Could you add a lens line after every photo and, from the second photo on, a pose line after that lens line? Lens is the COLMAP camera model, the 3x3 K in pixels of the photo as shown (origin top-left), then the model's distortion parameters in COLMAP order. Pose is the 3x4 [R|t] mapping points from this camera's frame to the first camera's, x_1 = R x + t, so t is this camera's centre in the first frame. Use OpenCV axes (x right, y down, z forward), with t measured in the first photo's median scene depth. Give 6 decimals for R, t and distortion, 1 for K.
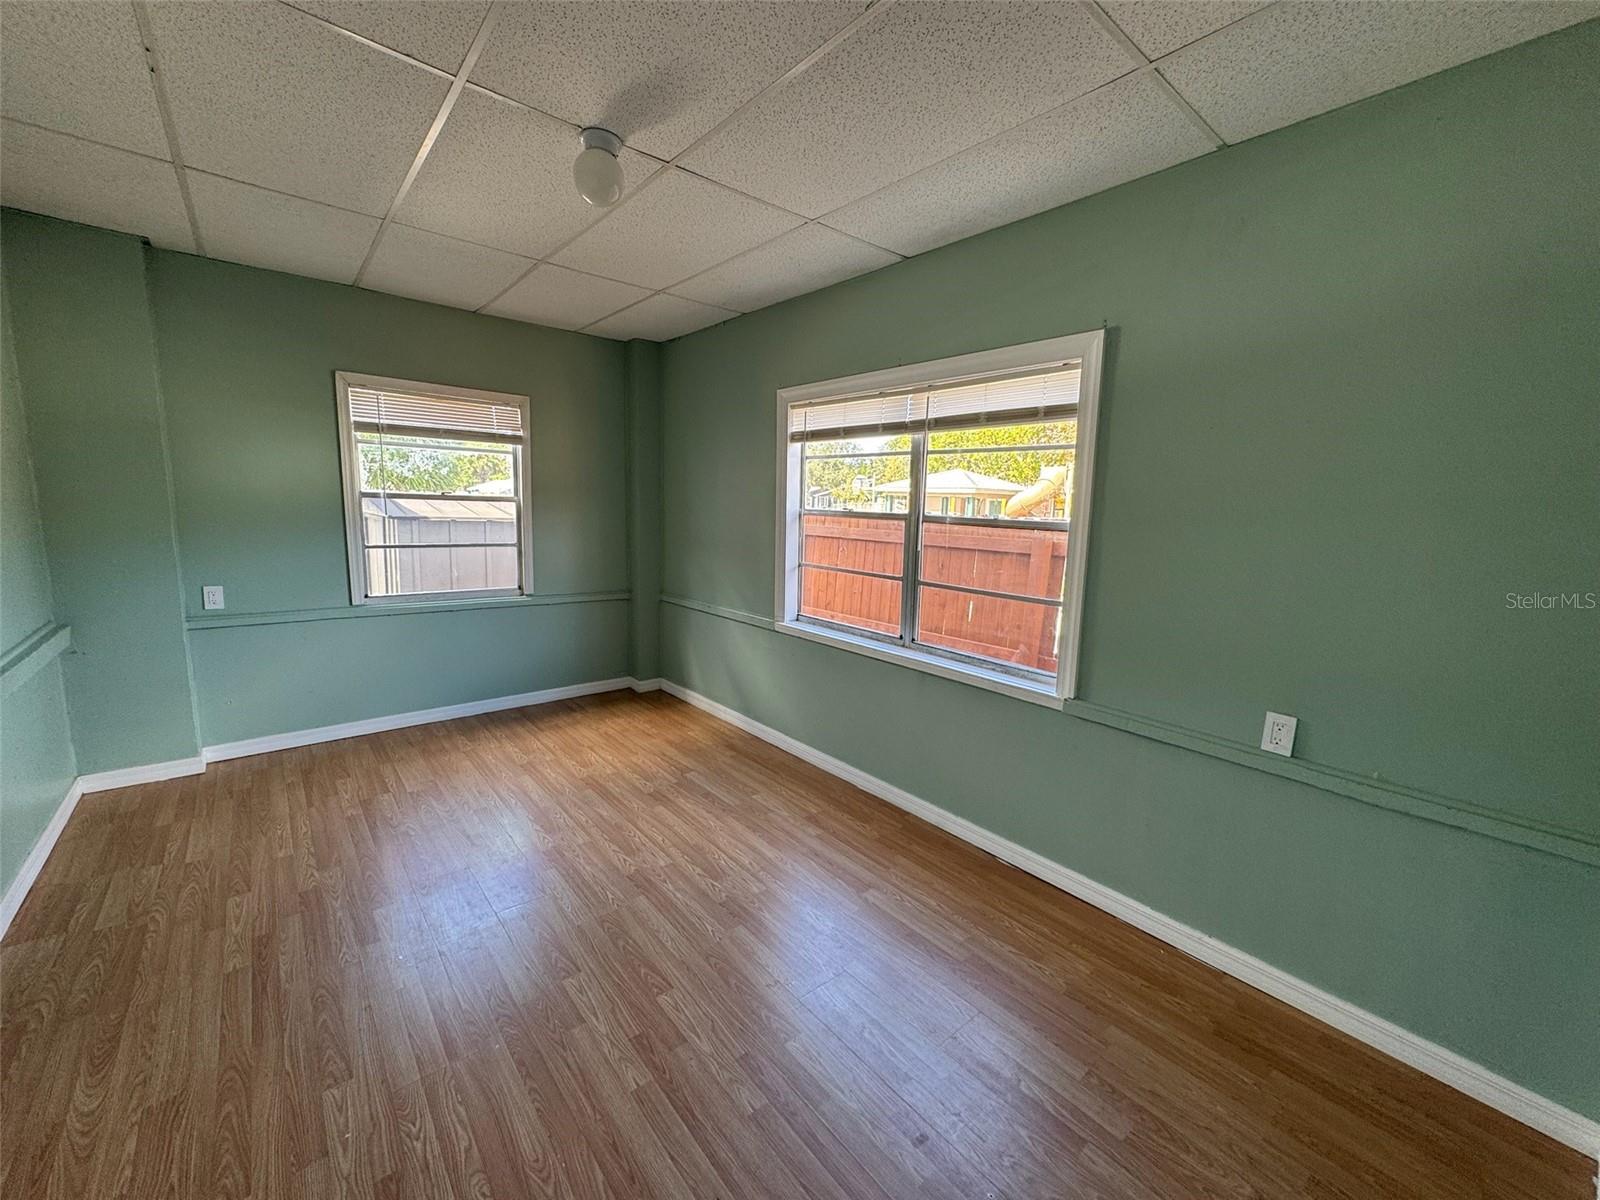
lens RADIAL K [[640.7, 0, 800.9], [0, 640.7, 596.4], [0, 0, 1]] dist [-0.000568, 0.000325]
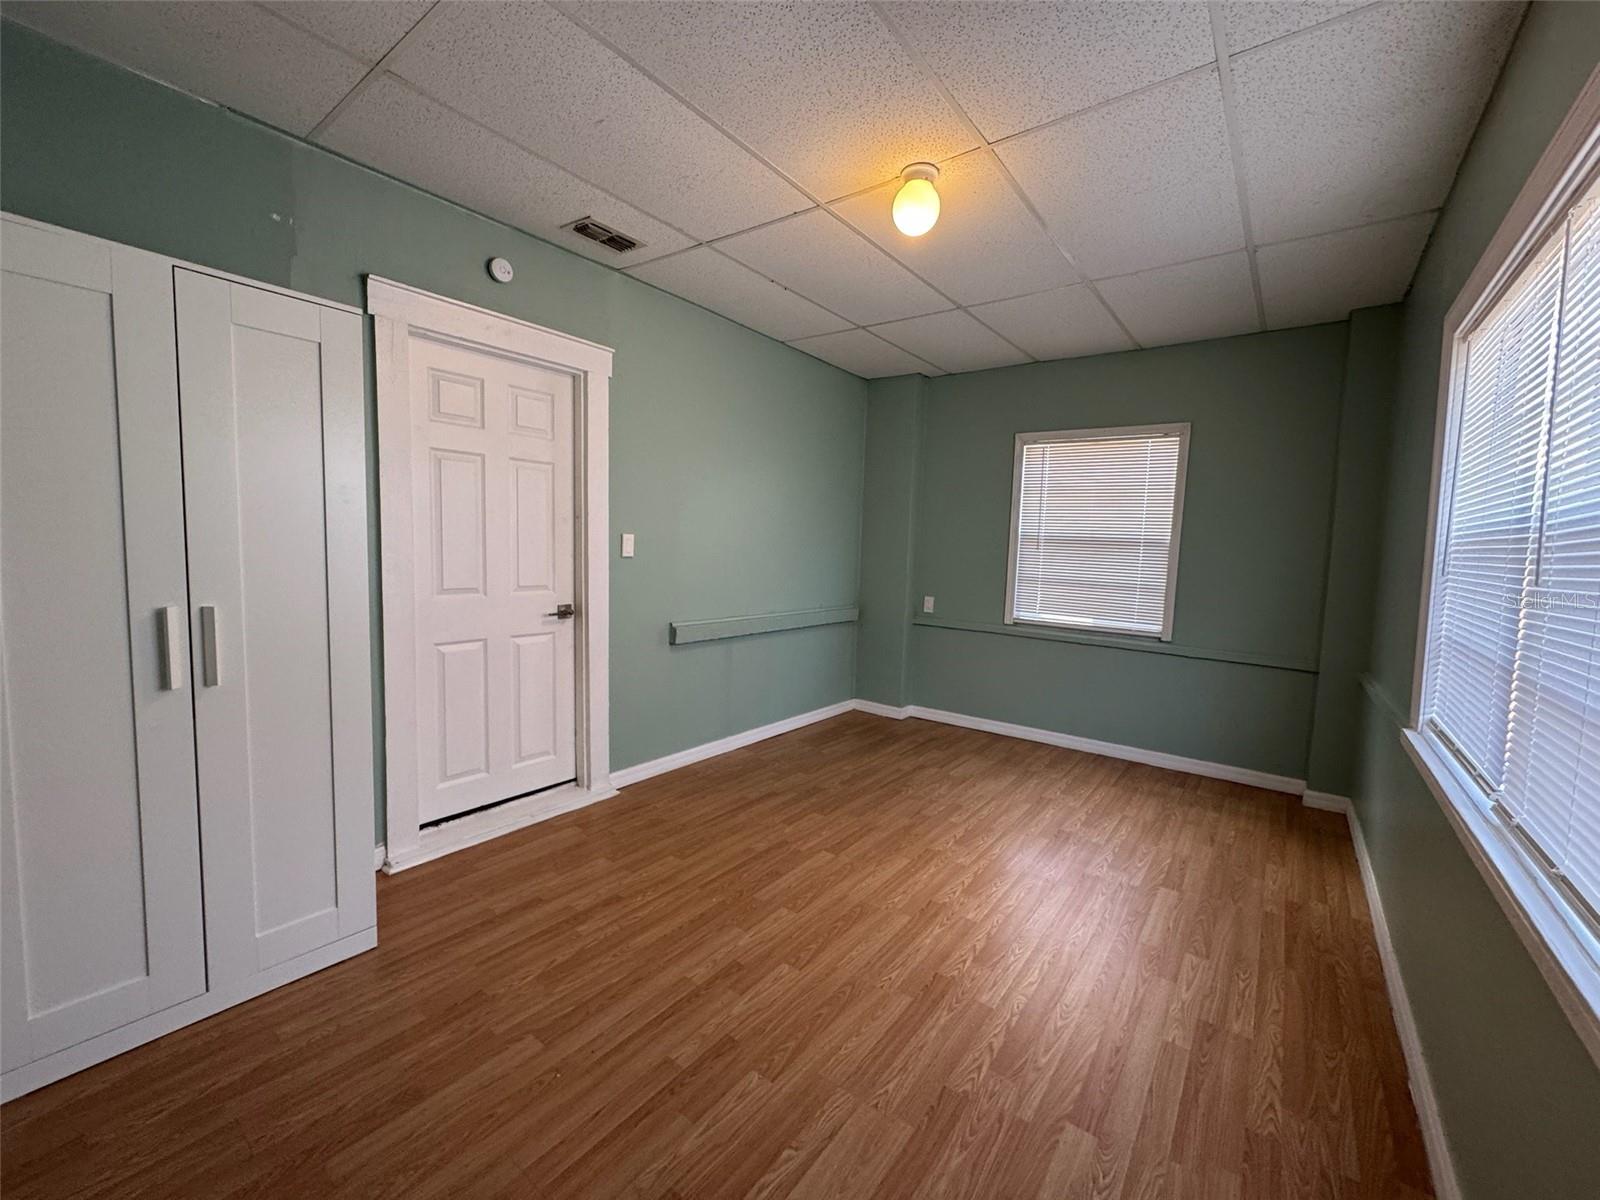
lens RADIAL K [[640.7, 0, 800.9], [0, 640.7, 596.4], [0, 0, 1]] dist [-0.000568, 0.000325]
pose [[0.214060, 0.053884, -0.975333, 0.434250], [-0.169901, 0.985312, 0.017147, 0.008071], [0.961931, 0.162040, 0.220071, 0.395286]]
